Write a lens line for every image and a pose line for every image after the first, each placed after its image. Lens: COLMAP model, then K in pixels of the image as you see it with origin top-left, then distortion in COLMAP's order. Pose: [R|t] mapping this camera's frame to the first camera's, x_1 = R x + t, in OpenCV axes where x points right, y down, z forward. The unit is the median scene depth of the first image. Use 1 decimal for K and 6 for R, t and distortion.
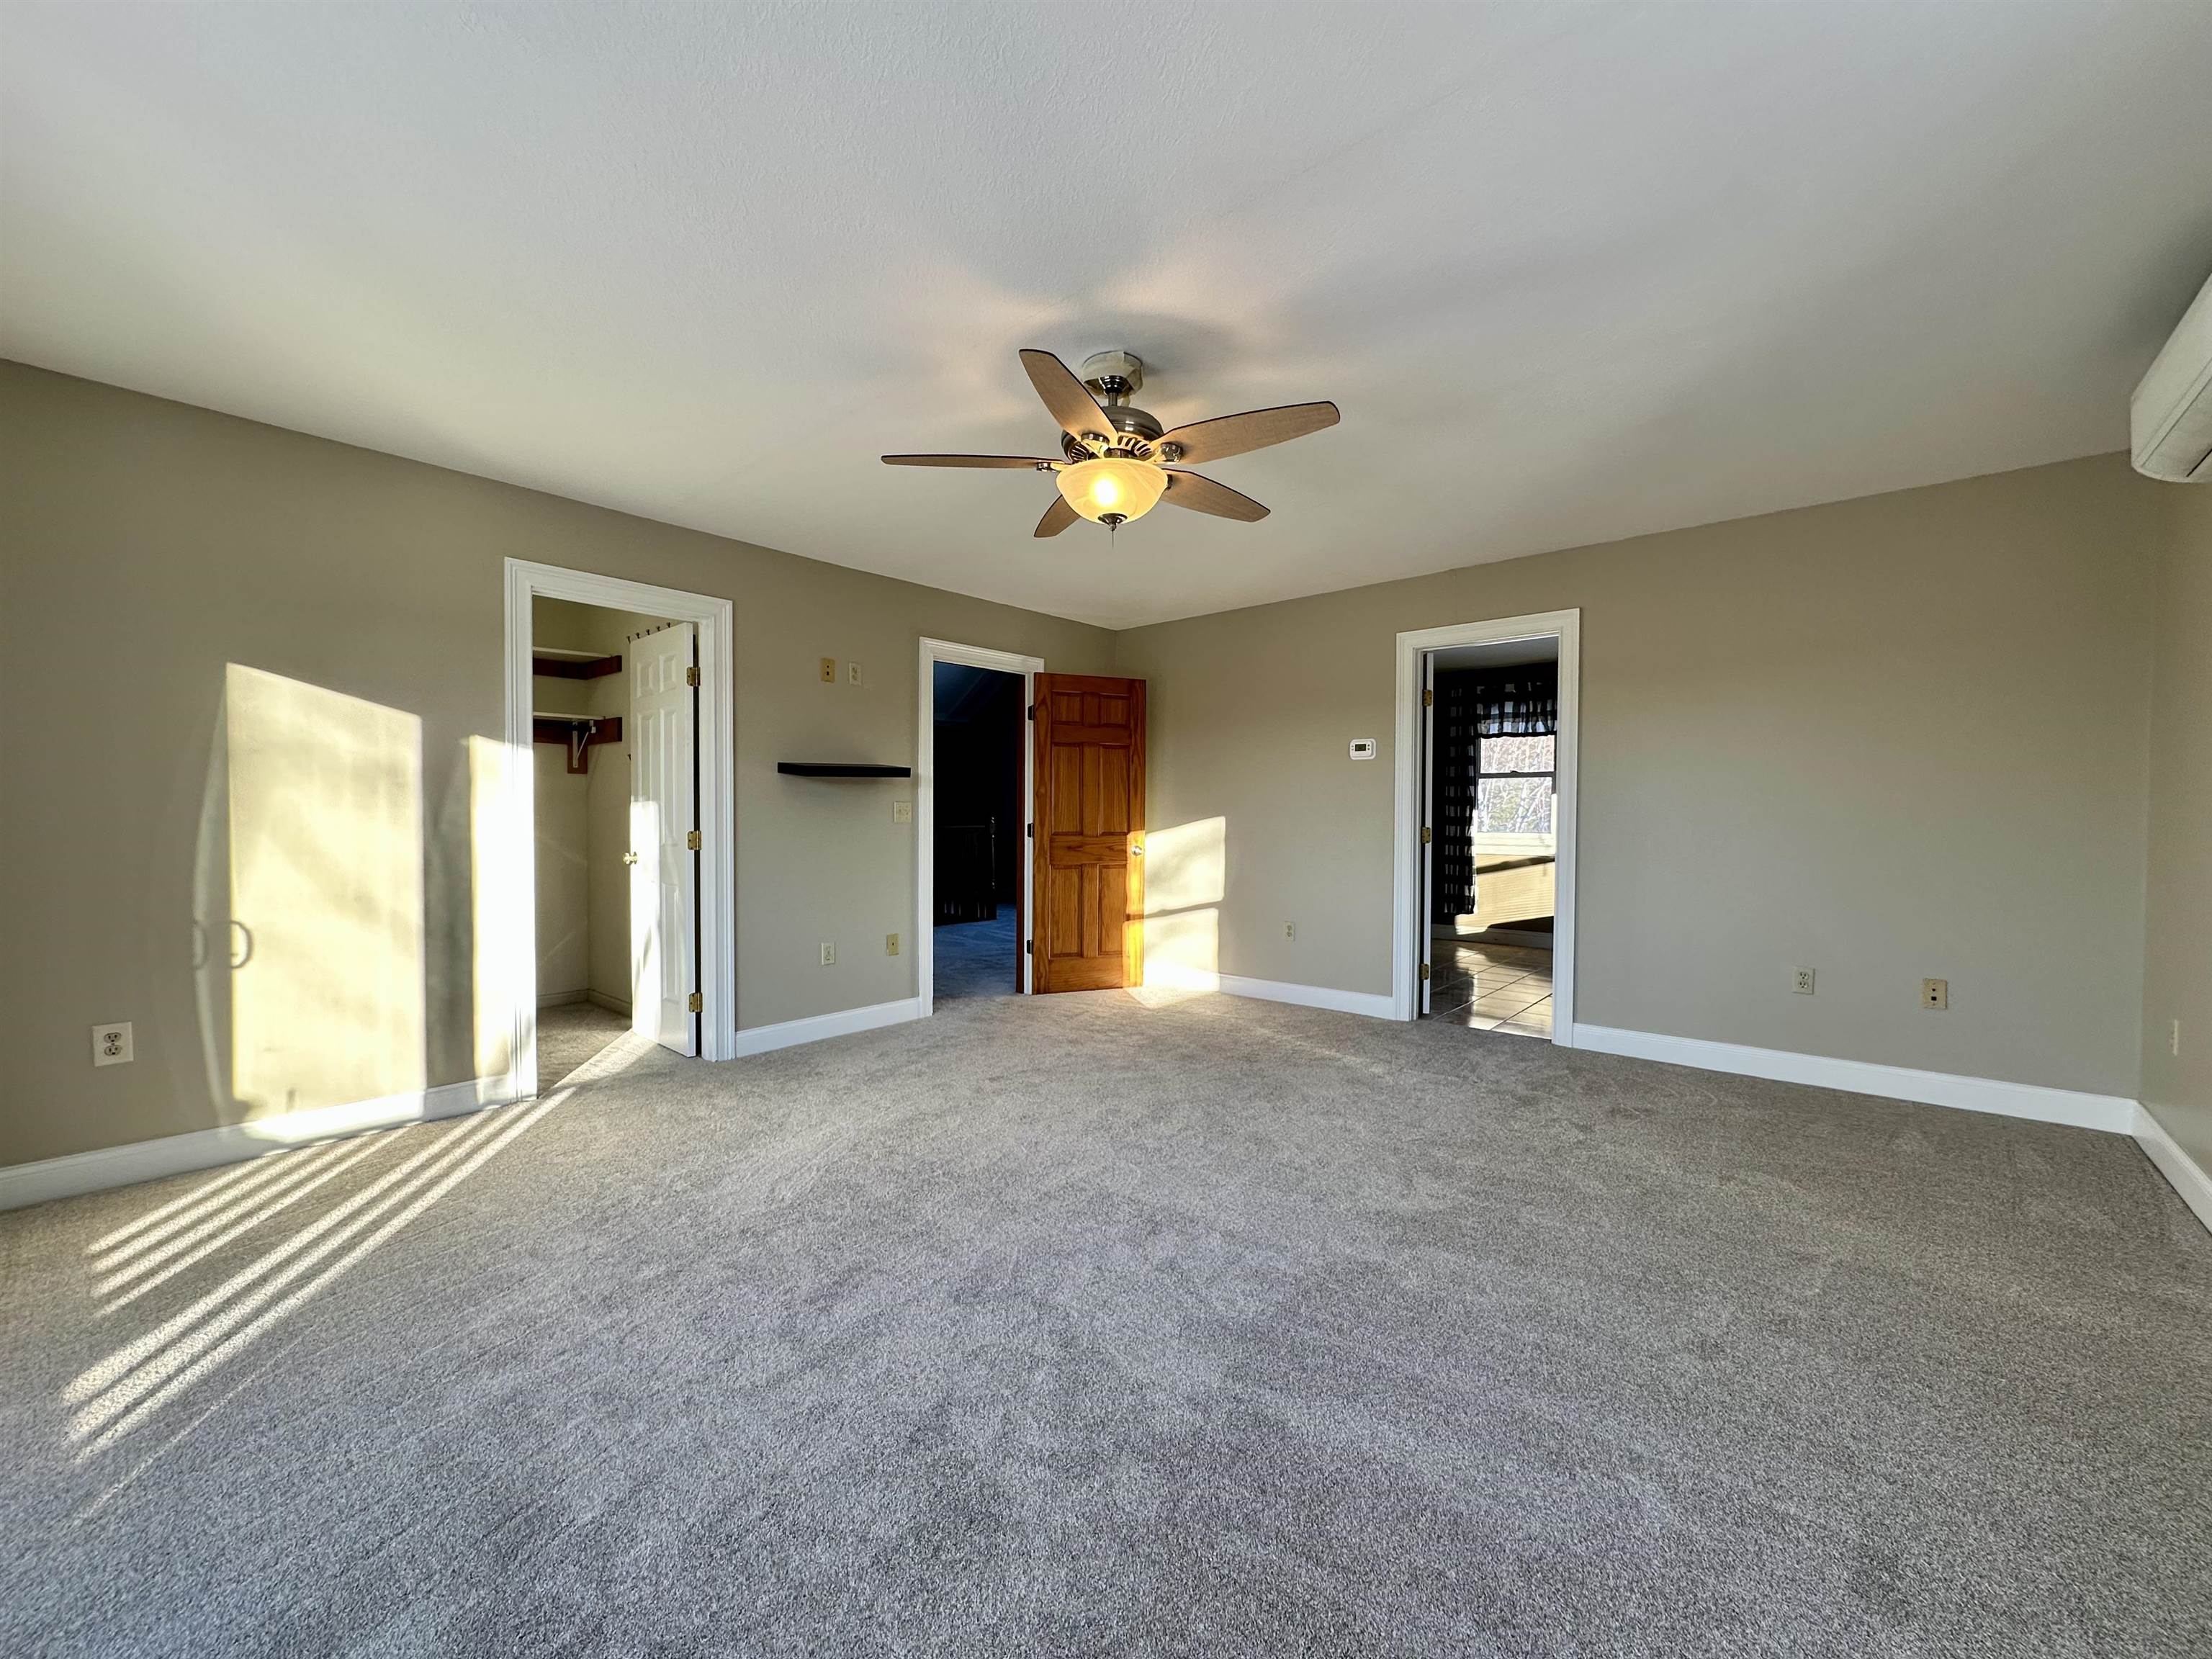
lens RADIAL K [[866.4, 0, 1106.0], [0, 866.4, 829.5], [0, 0, 1]] dist [-0.000663, 0.000007]
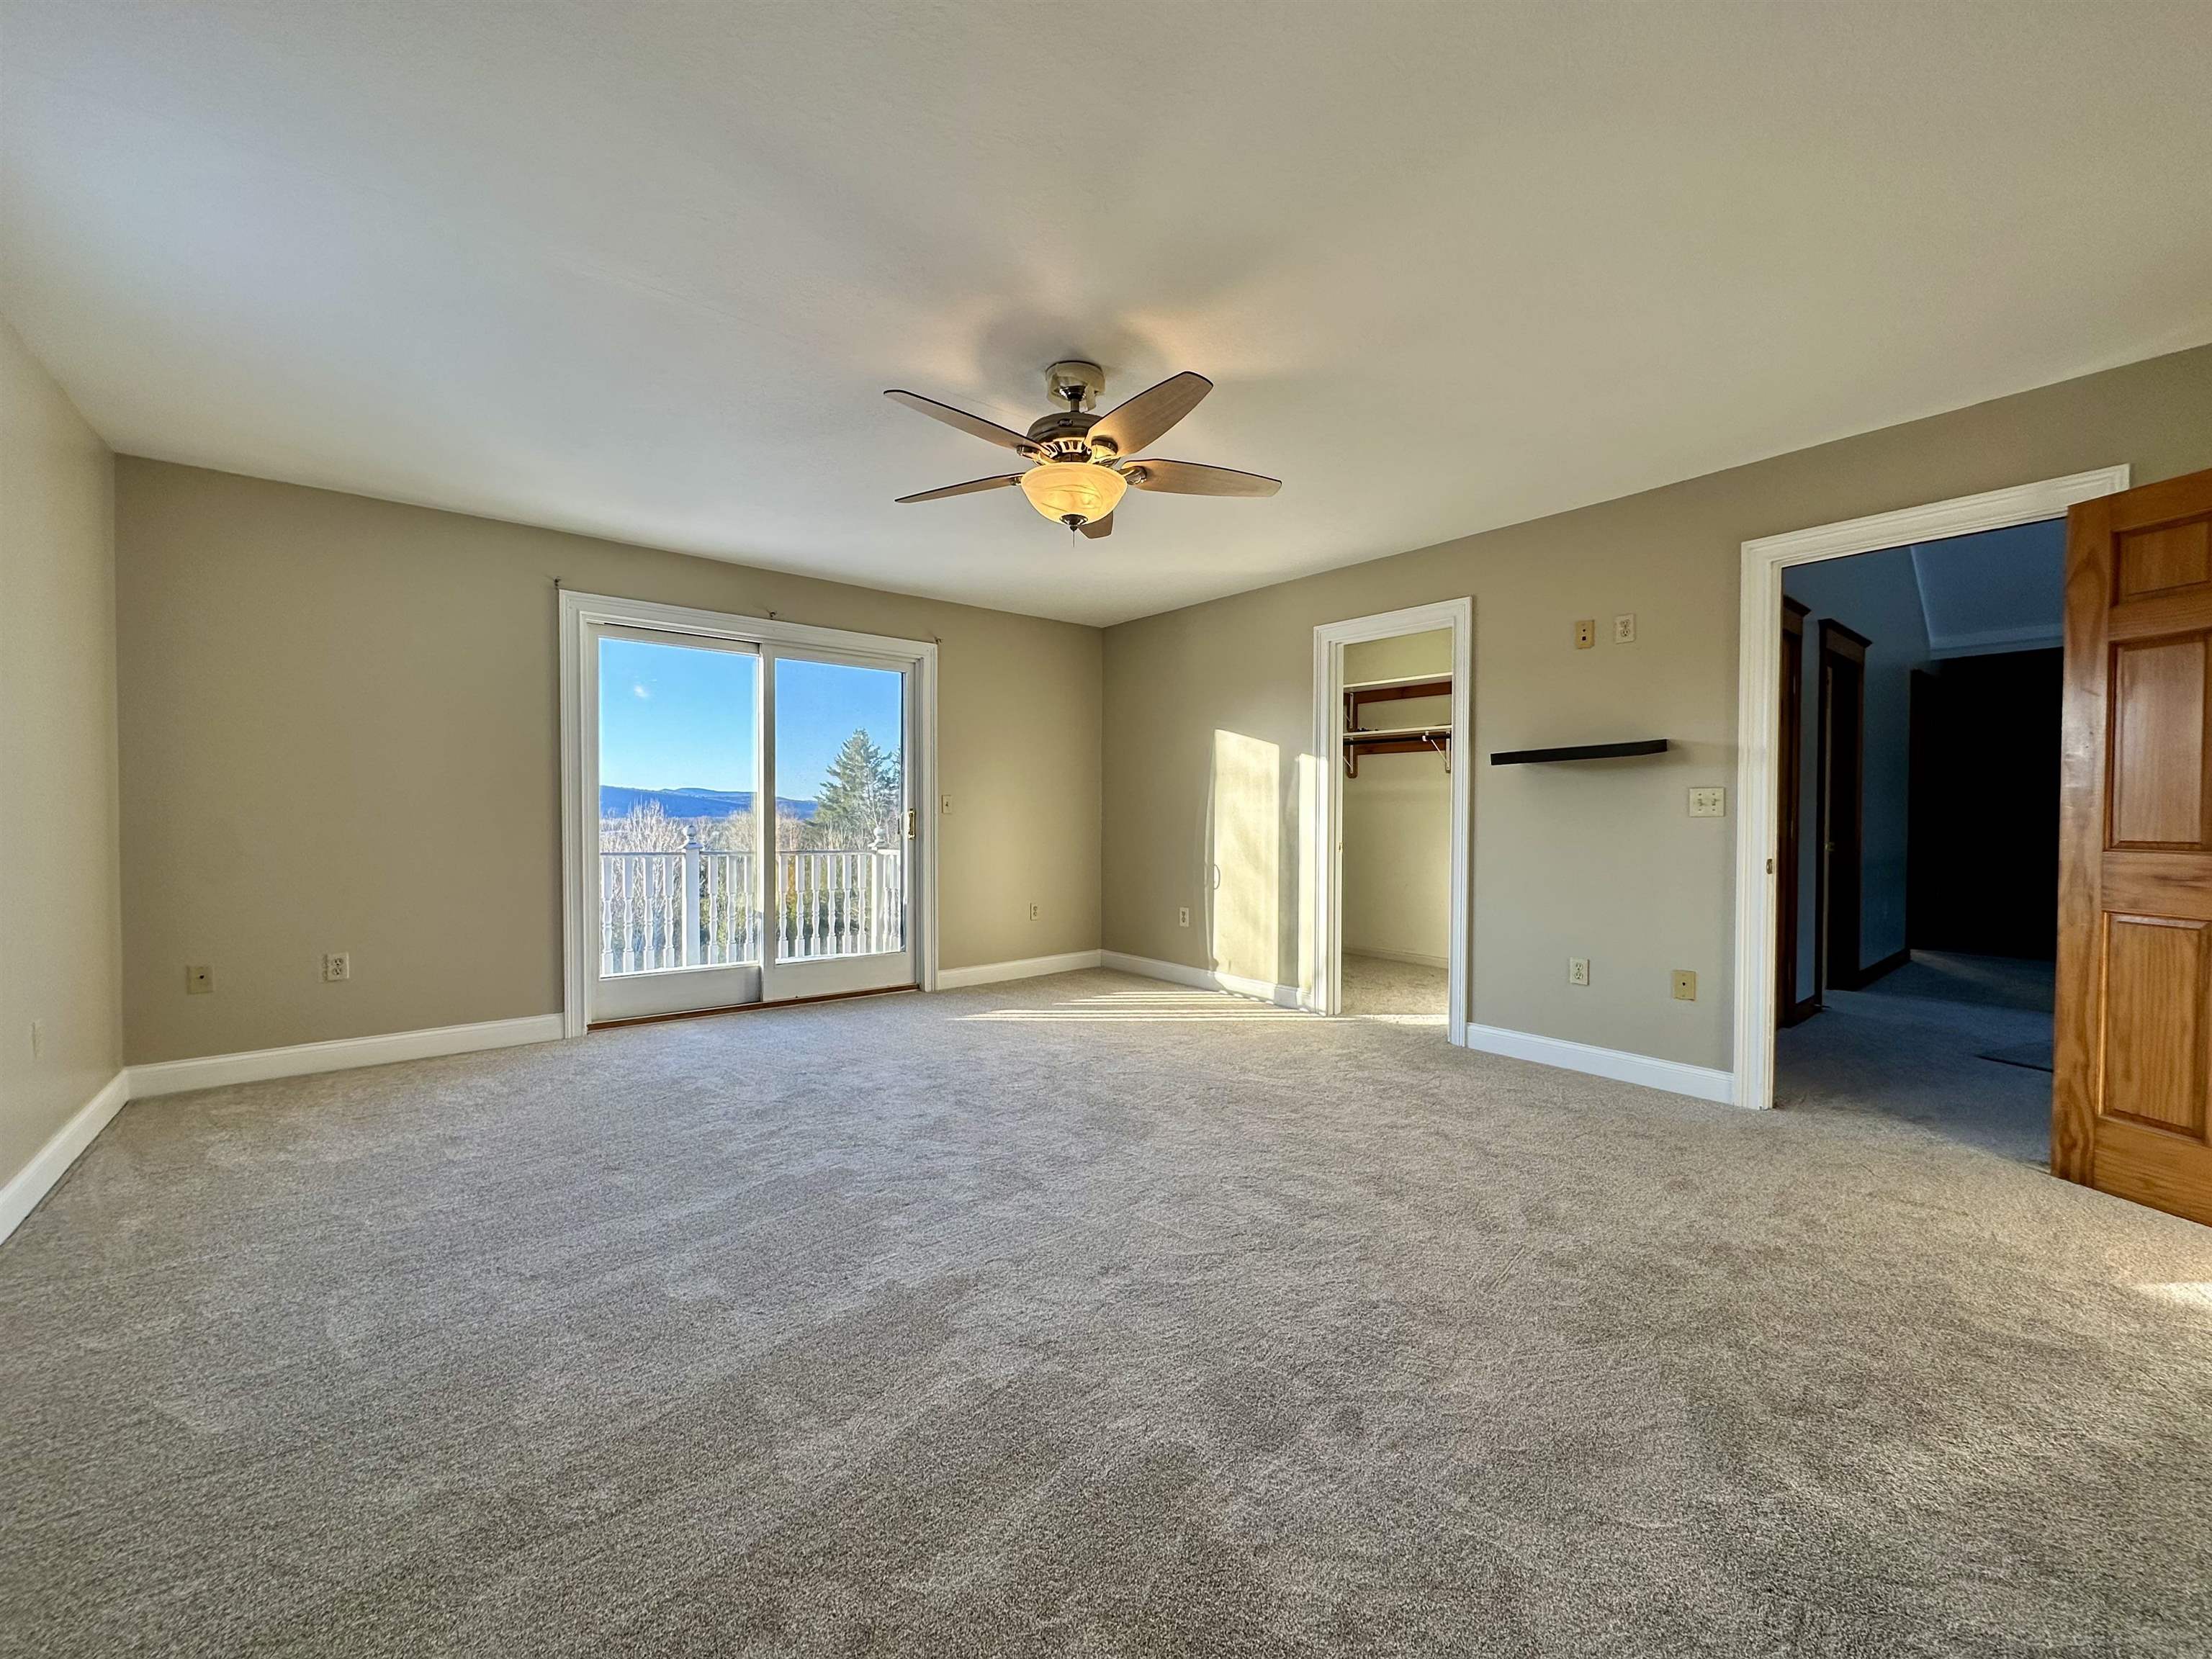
lens RADIAL K [[879.1, 0, 1119.4], [0, 879.1, 827.1], [0, 0, 1]] dist [-0.001782, -0.000007]
pose [[-0.152776, 0.010464, -0.988205, 0.809161], [-0.021551, 0.999671, 0.013917, 0.001190], [0.988026, 0.023423, -0.152500, 0.940458]]
